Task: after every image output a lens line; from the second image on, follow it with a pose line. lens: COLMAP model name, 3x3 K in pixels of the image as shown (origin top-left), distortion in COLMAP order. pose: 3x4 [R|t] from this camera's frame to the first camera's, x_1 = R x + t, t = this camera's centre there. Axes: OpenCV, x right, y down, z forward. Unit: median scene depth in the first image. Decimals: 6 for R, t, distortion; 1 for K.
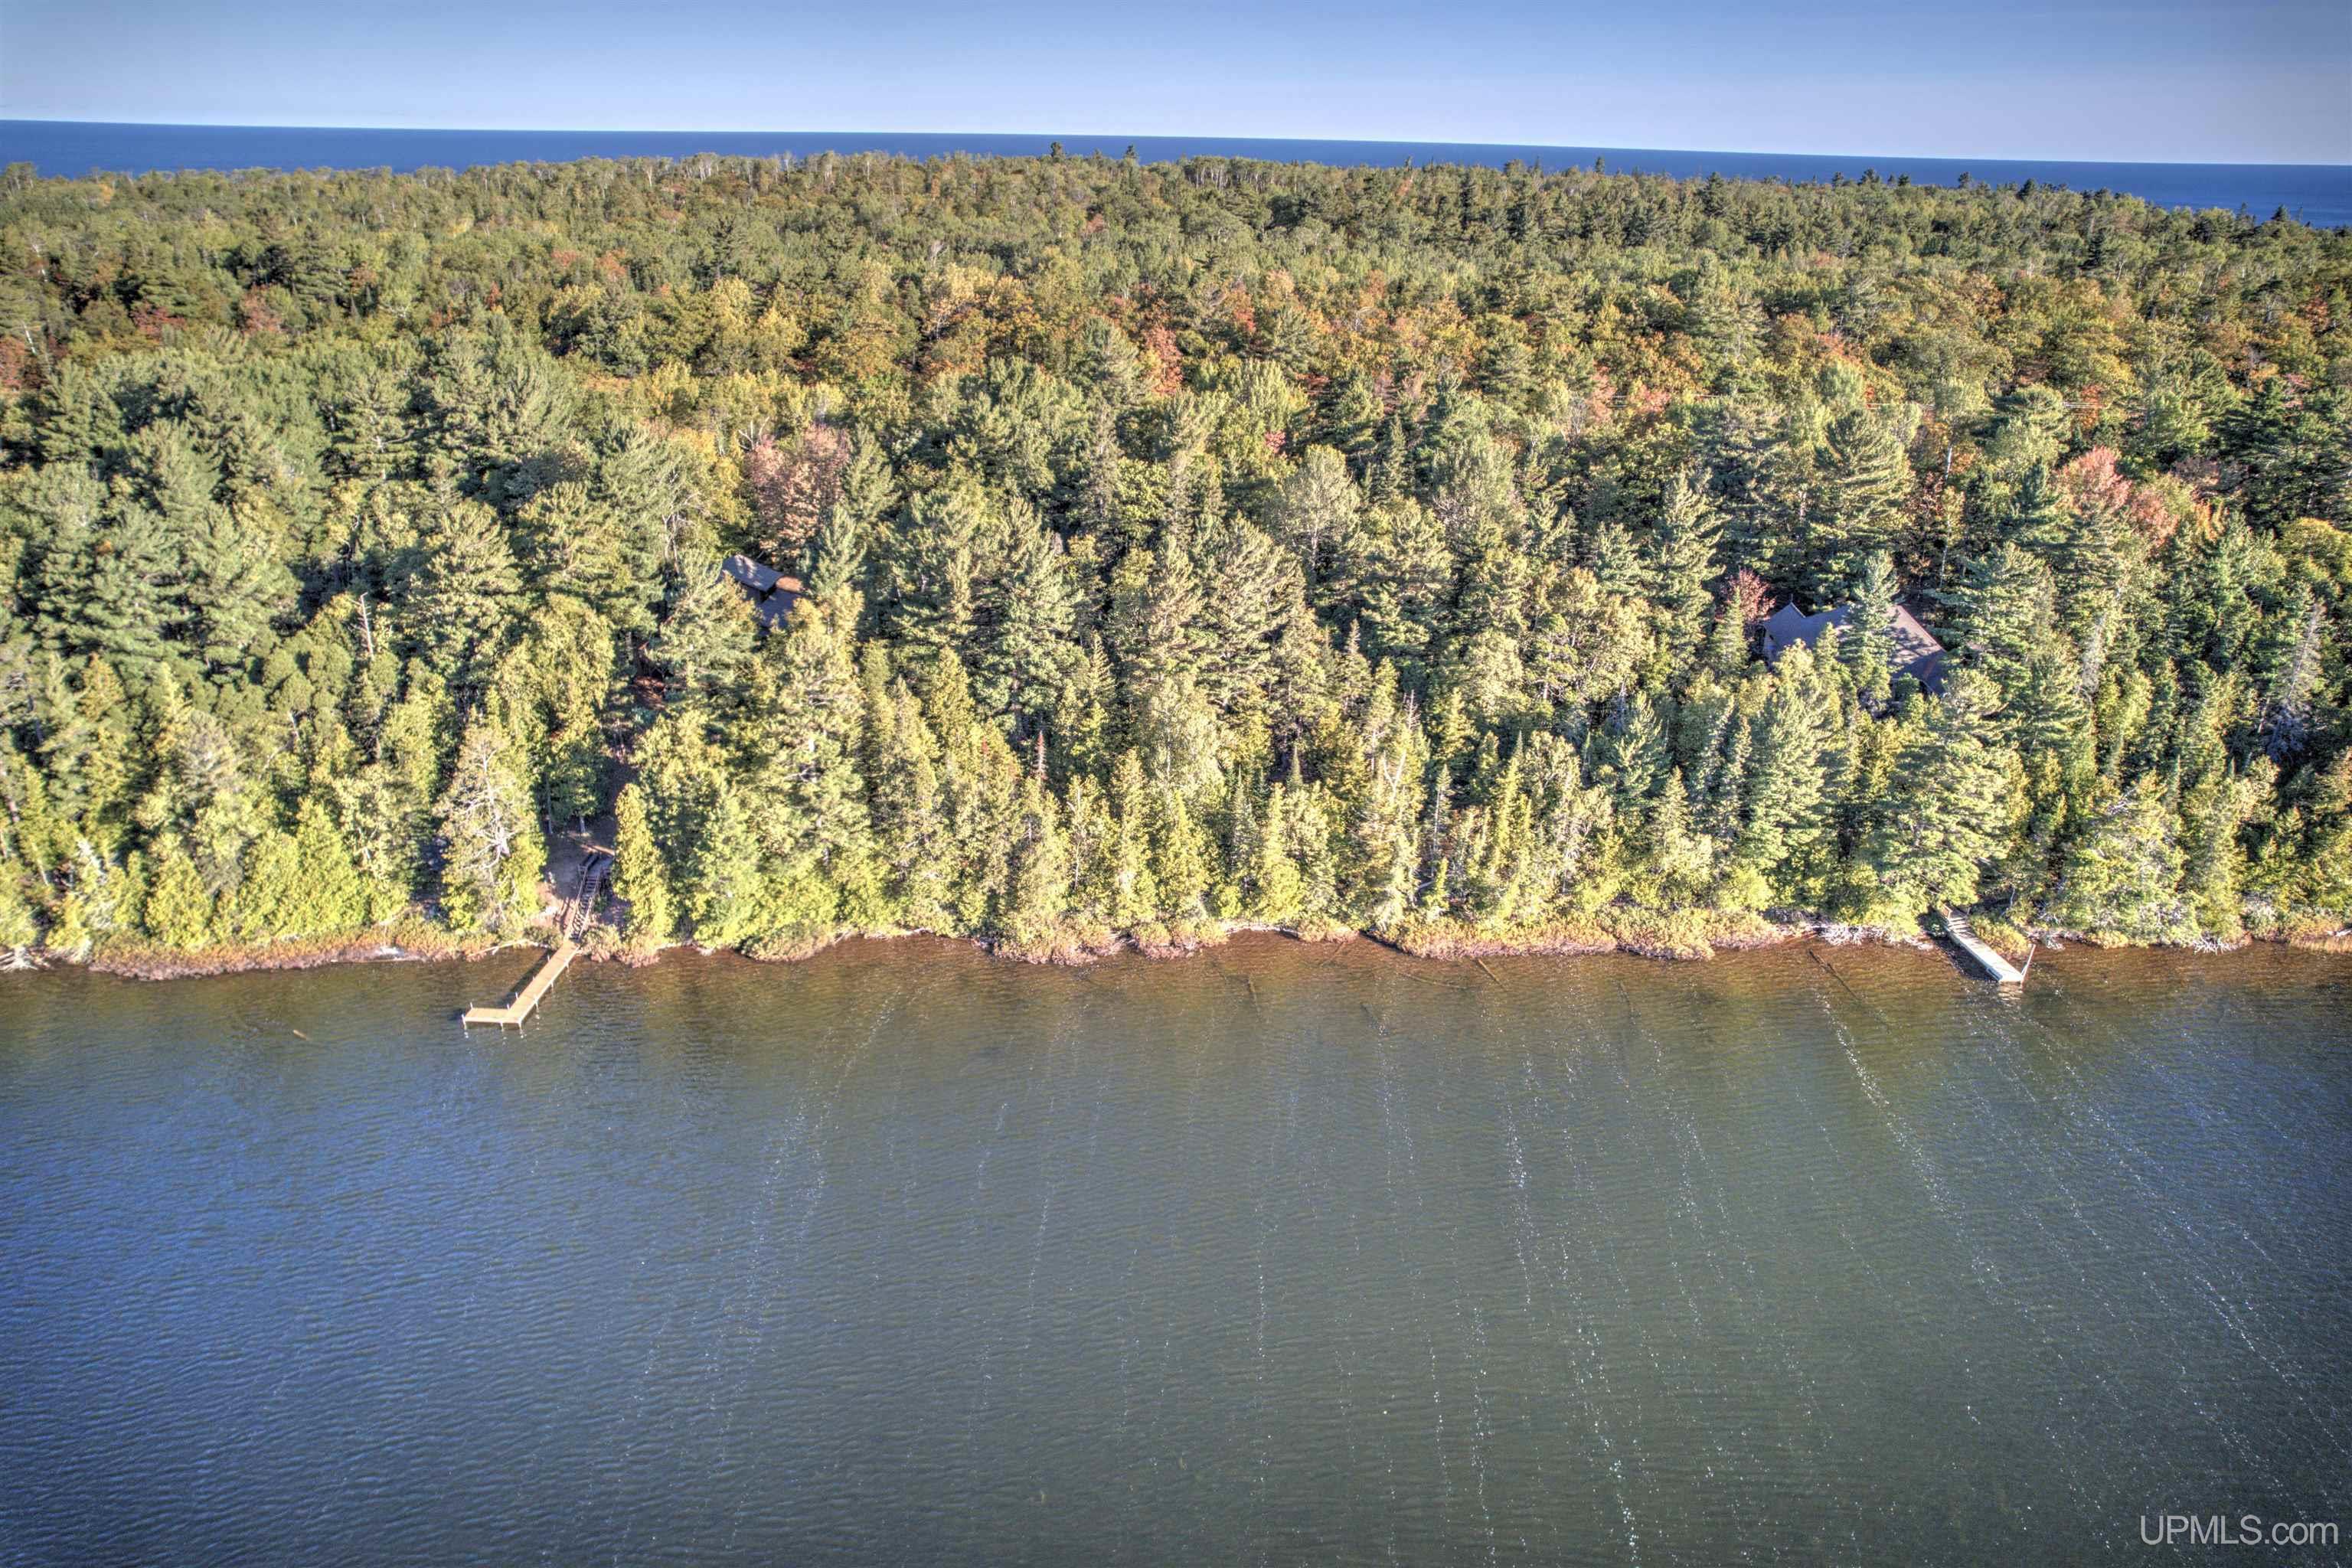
lens RADIAL K [[1521.9, 0, 1185.0], [0, 1521.9, 784.8], [0, 0, 1]] dist [-0.052171, 0.041575]
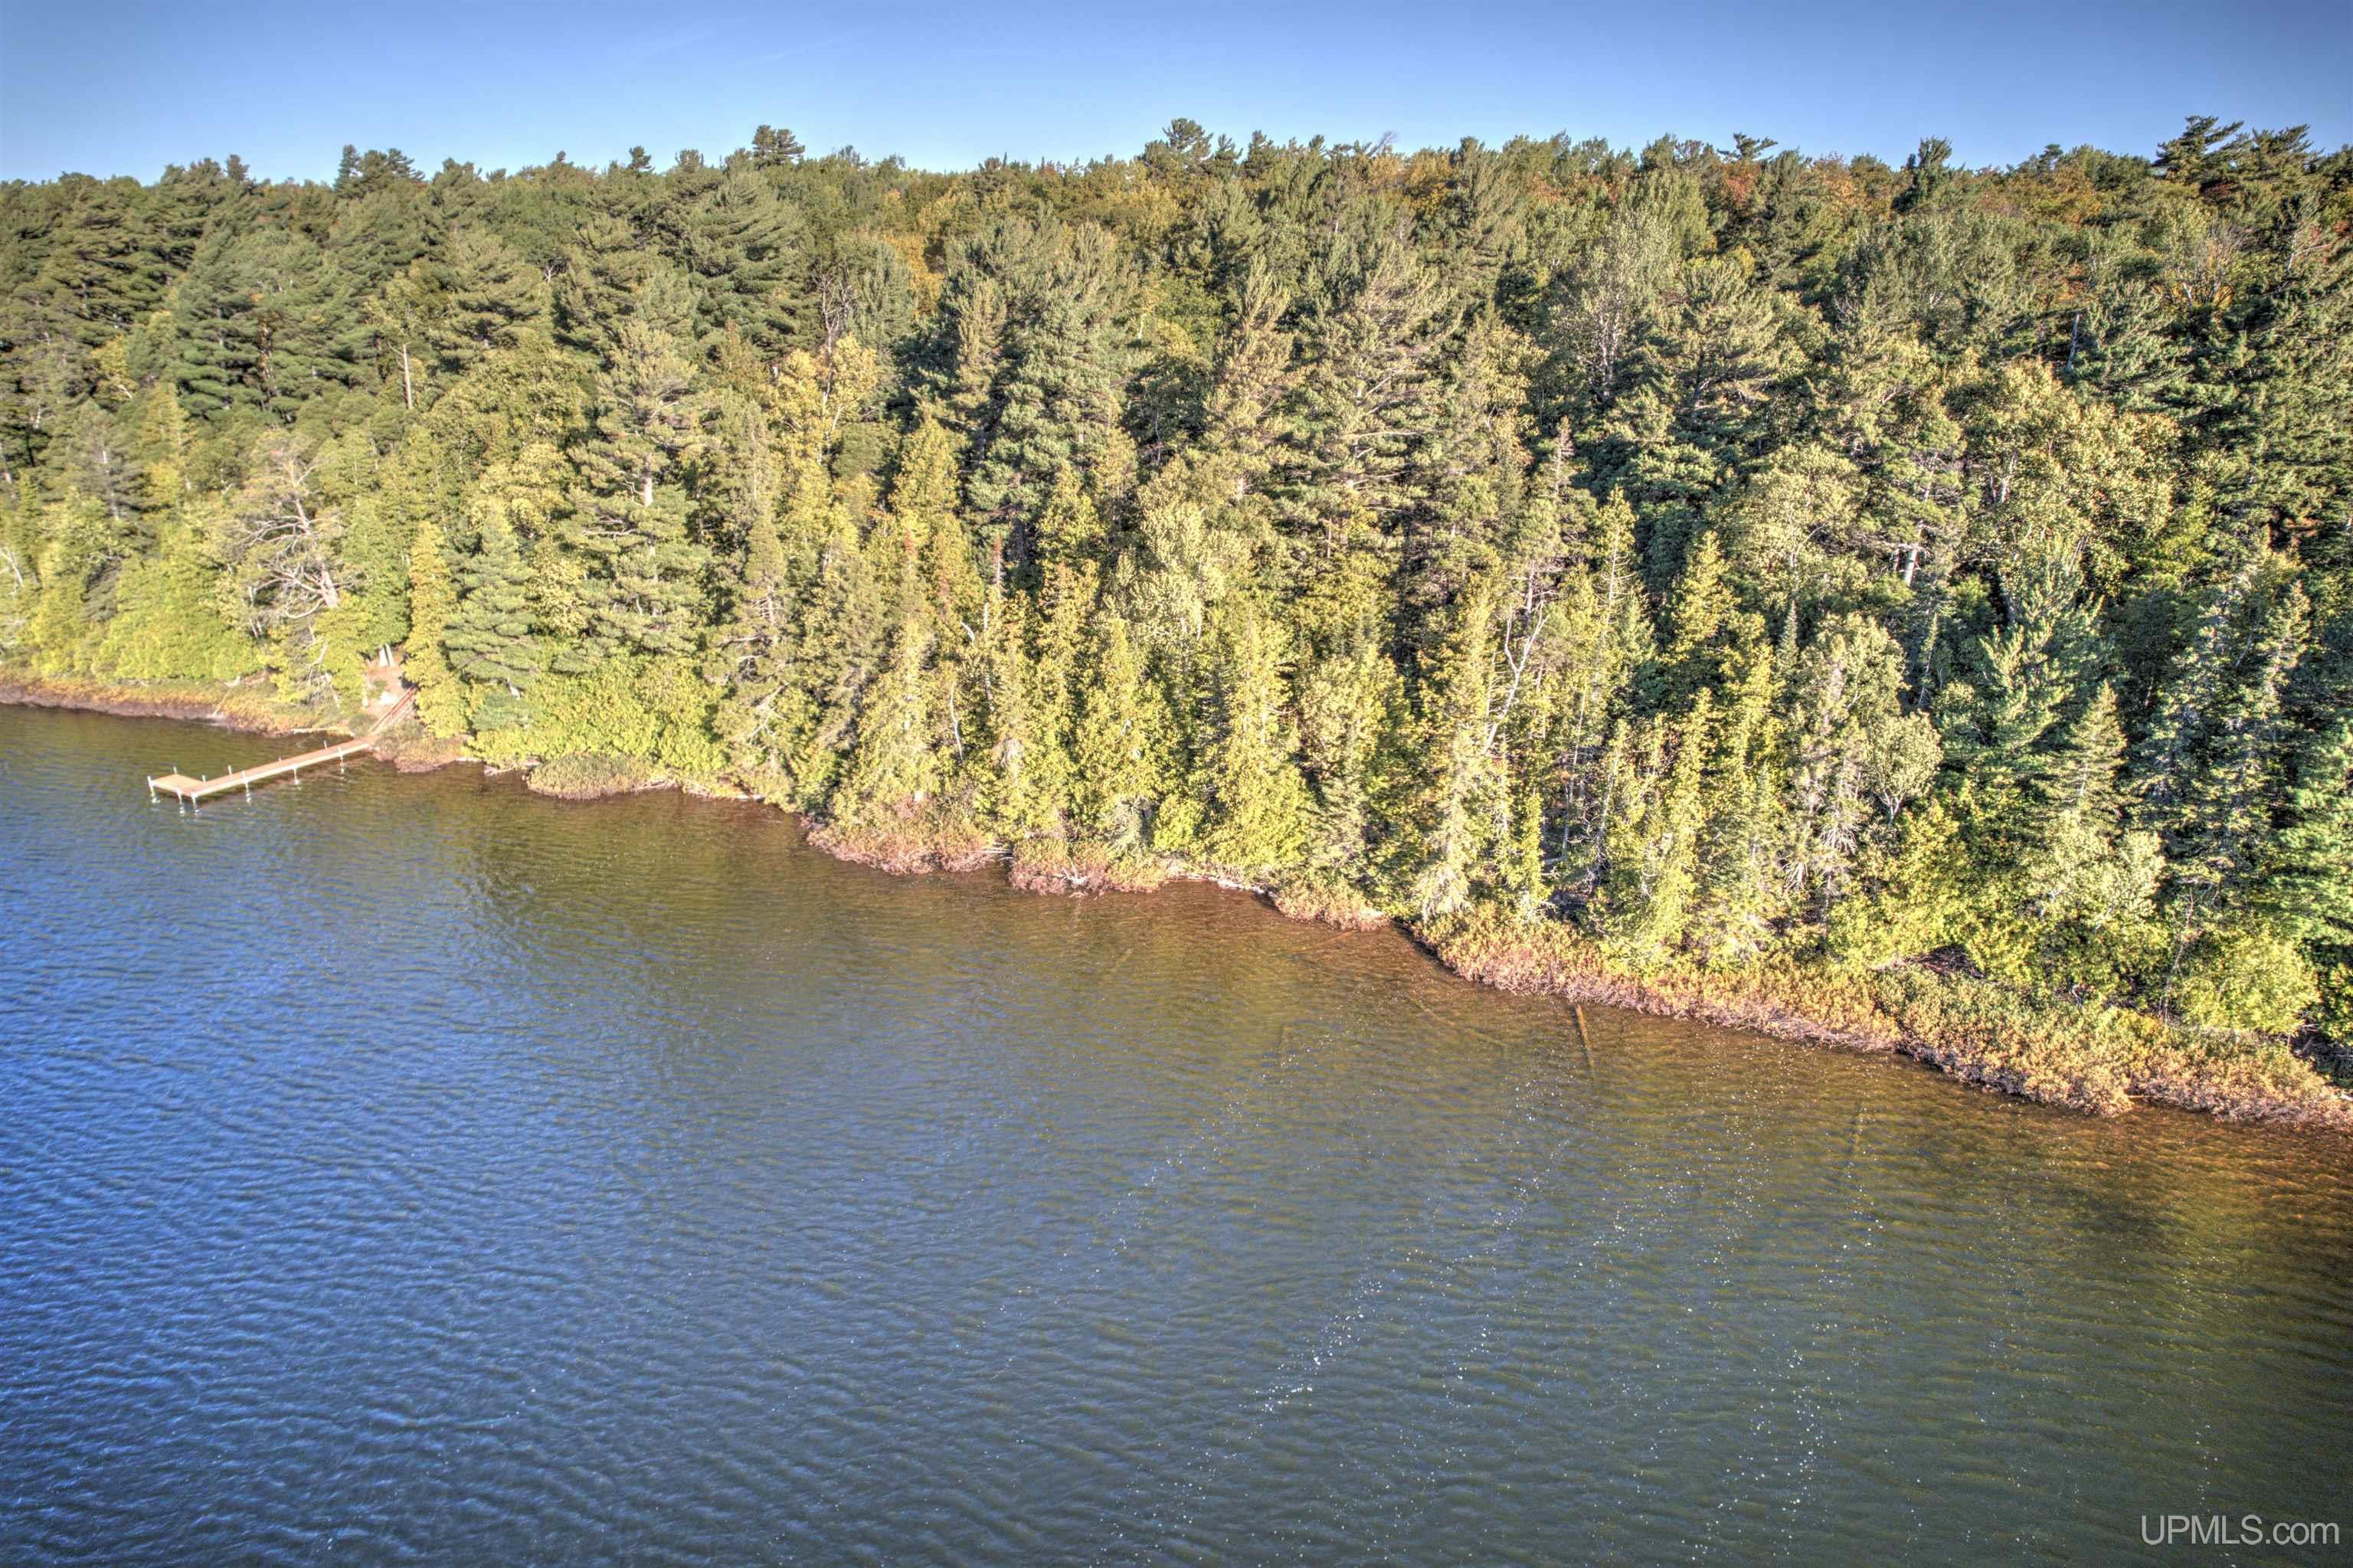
lens RADIAL K [[1522.6, 0, 1179.2], [0, 1522.6, 771.3], [0, 0, 1]] dist [-0.052171, 0.041575]
pose [[0.887001, 0.136775, -0.441047, 0.279122], [-0.174529, 0.983578, -0.045977, 0.082989], [0.427515, 0.117757, 0.896306, 0.479812]]
